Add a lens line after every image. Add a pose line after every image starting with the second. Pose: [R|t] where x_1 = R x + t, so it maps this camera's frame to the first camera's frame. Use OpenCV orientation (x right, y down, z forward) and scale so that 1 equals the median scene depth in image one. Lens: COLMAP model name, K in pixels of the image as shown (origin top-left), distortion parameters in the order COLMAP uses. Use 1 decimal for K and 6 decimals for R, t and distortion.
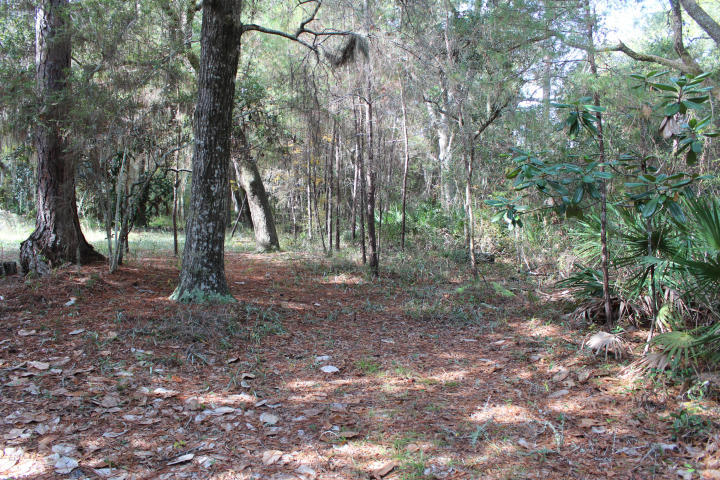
lens RADIAL K [[679.8, 0, 360.3], [0, 679.8, 237.7], [0, 0, 1]] dist [-0.039414, 0.000000]
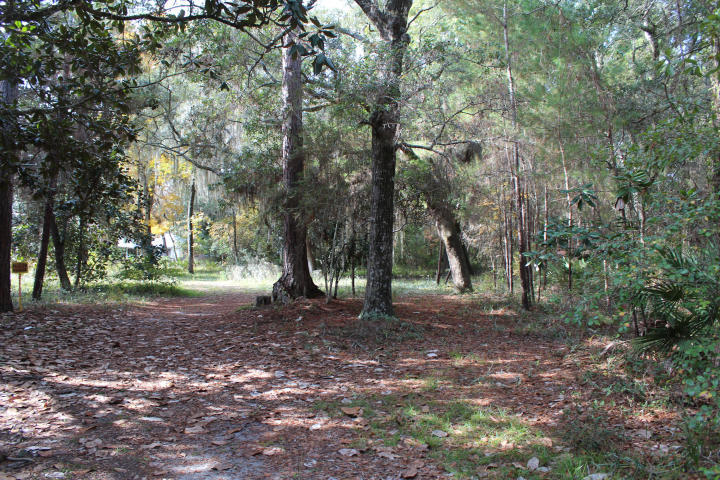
lens RADIAL K [[679.8, 0, 359.7], [0, 679.8, 240.4], [0, 0, 1]] dist [-0.039414, 0.000000]
pose [[0.935076, -0.028286, -0.353318, 0.256577], [0.004453, 0.997669, -0.068087, 0.015720], [0.354420, 0.062093, 0.933022, -0.430499]]
